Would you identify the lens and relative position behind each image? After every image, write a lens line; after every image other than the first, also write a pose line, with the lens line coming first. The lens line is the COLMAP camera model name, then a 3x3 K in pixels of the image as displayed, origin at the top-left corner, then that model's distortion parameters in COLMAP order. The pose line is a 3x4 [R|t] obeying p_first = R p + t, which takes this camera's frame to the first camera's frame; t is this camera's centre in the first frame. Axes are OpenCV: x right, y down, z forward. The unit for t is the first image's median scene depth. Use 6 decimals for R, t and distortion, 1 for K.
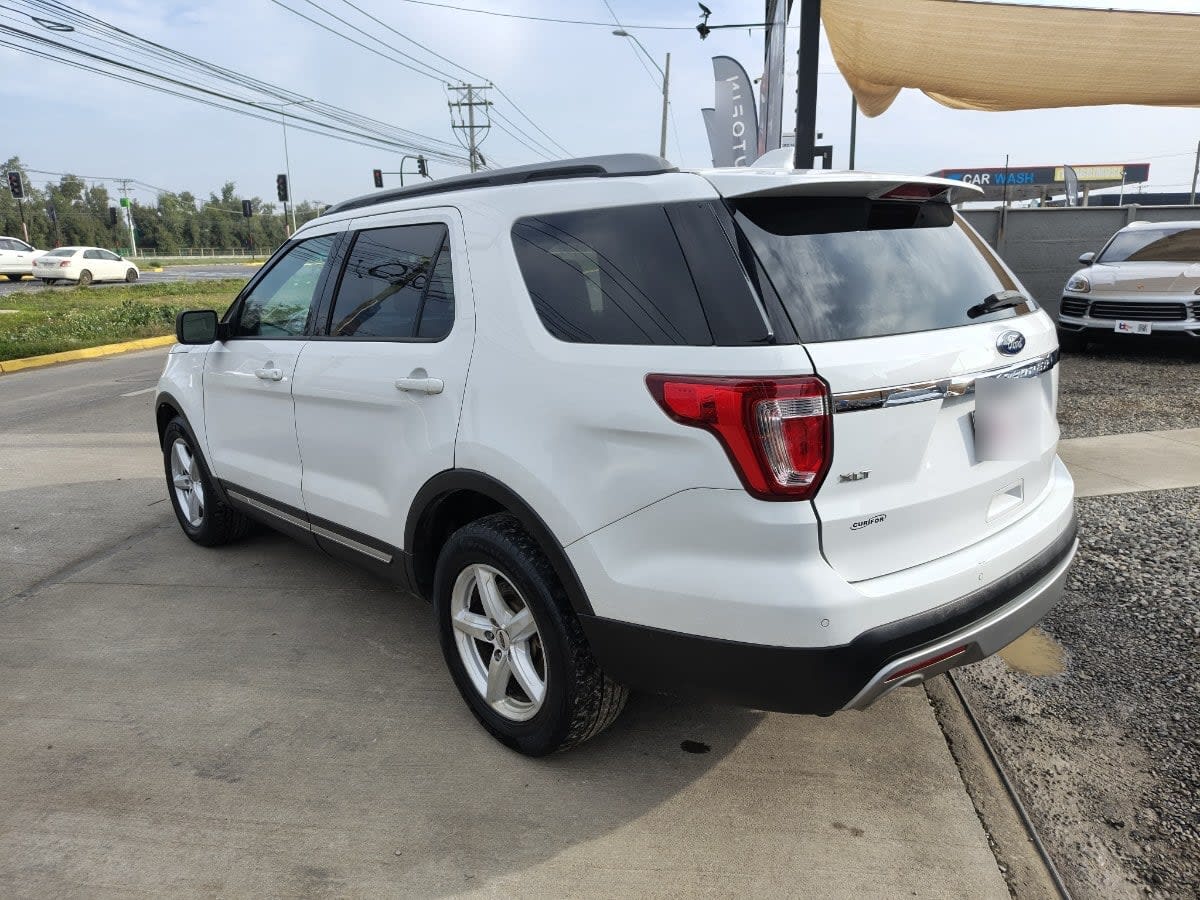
lens RADIAL K [[827.9, 0, 611.8], [0, 827.9, 459.7], [0, 0, 1]] dist [0.003330, -0.002157]
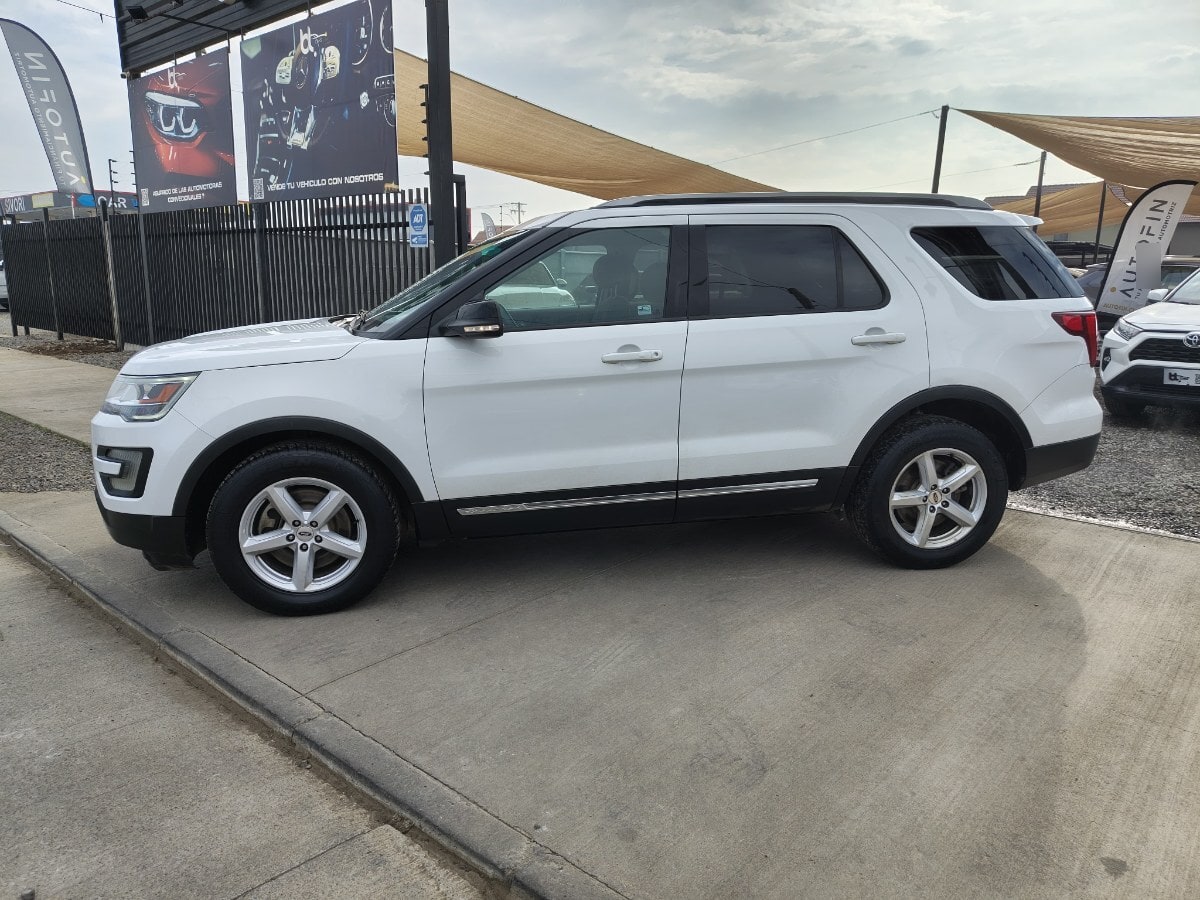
lens RADIAL K [[824.1, 0, 597.1], [0, 824.1, 455.7], [0, 0, 1]] dist [0.011017, -0.007734]
pose [[0.551198, -0.155222, 0.819809, -1.344183], [0.184408, 0.980909, 0.061738, -0.055622], [-0.813741, 0.117150, 0.569299, 0.483118]]
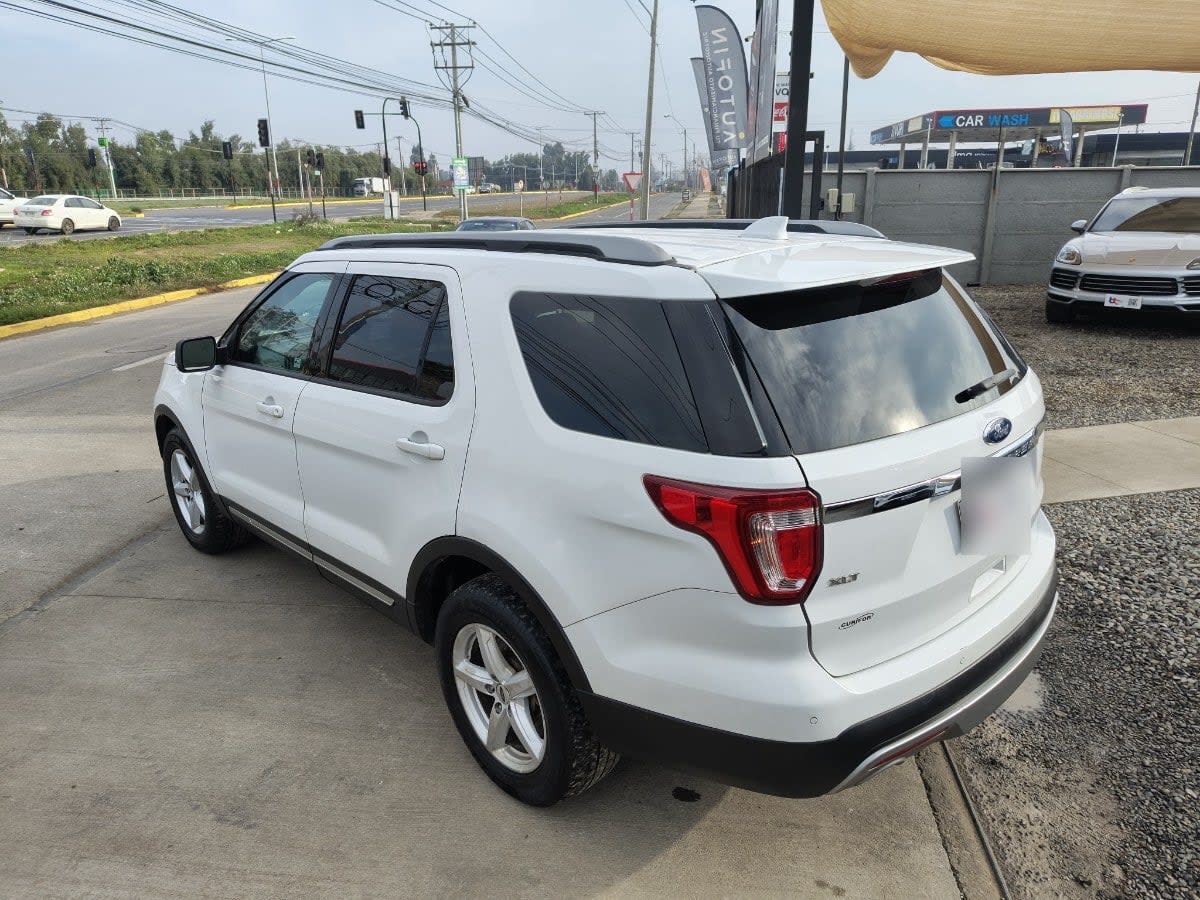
lens RADIAL K [[826.1, 0, 592.4], [0, 826.1, 447.9], [0, 0, 1]] dist [0.006898, -0.003249]
pose [[0.999986, 0.001823, -0.004937, -0.010781], [-0.001542, 0.998408, 0.056383, -0.118188], [0.005032, -0.056375, 0.998397, -0.020030]]
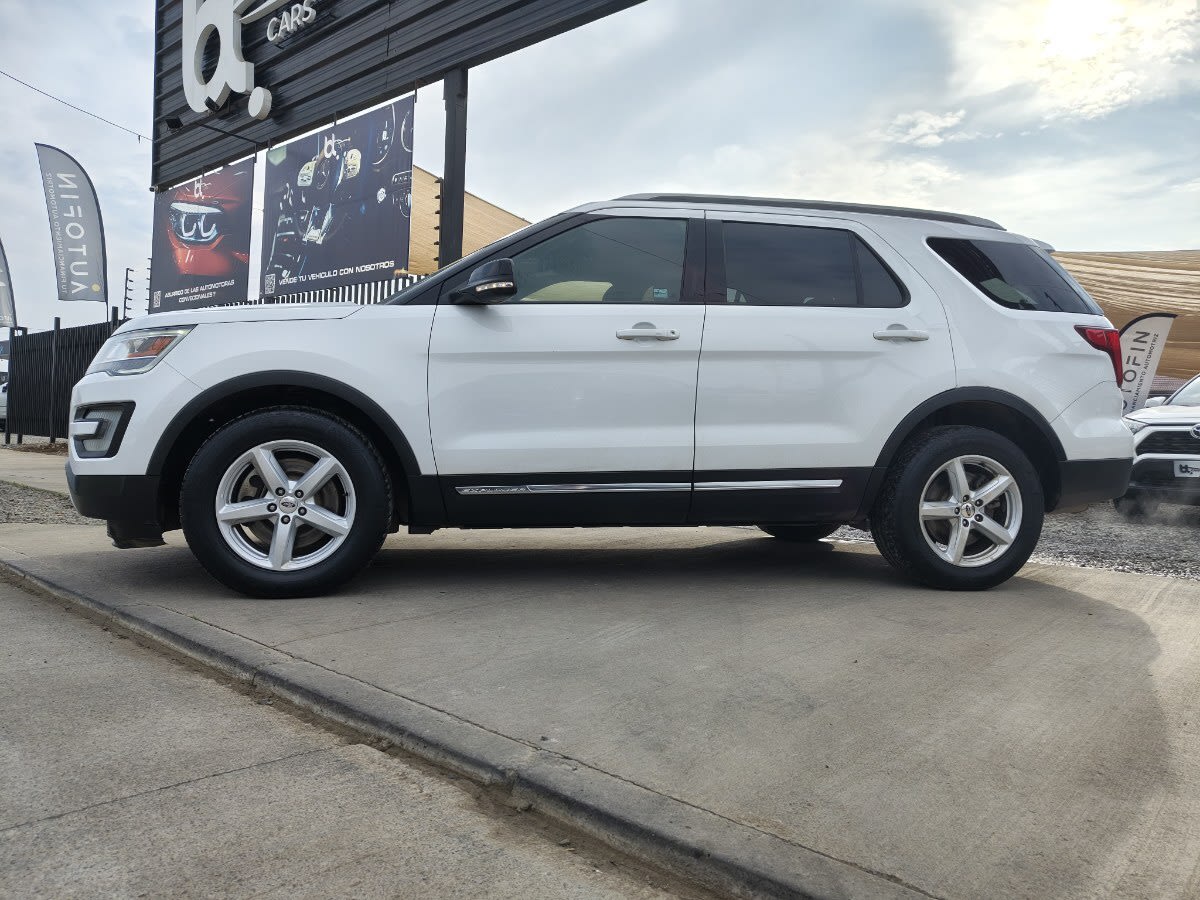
lens RADIAL K [[826.1, 0, 592.4], [0, 826.1, 447.9], [0, 0, 1]] dist [0.006898, -0.003249]
pose [[0.546008, 0.028642, 0.837290, -1.318187], [0.155704, 0.978534, -0.135011, 0.157713], [-0.823184, 0.204087, 0.529827, 0.579915]]
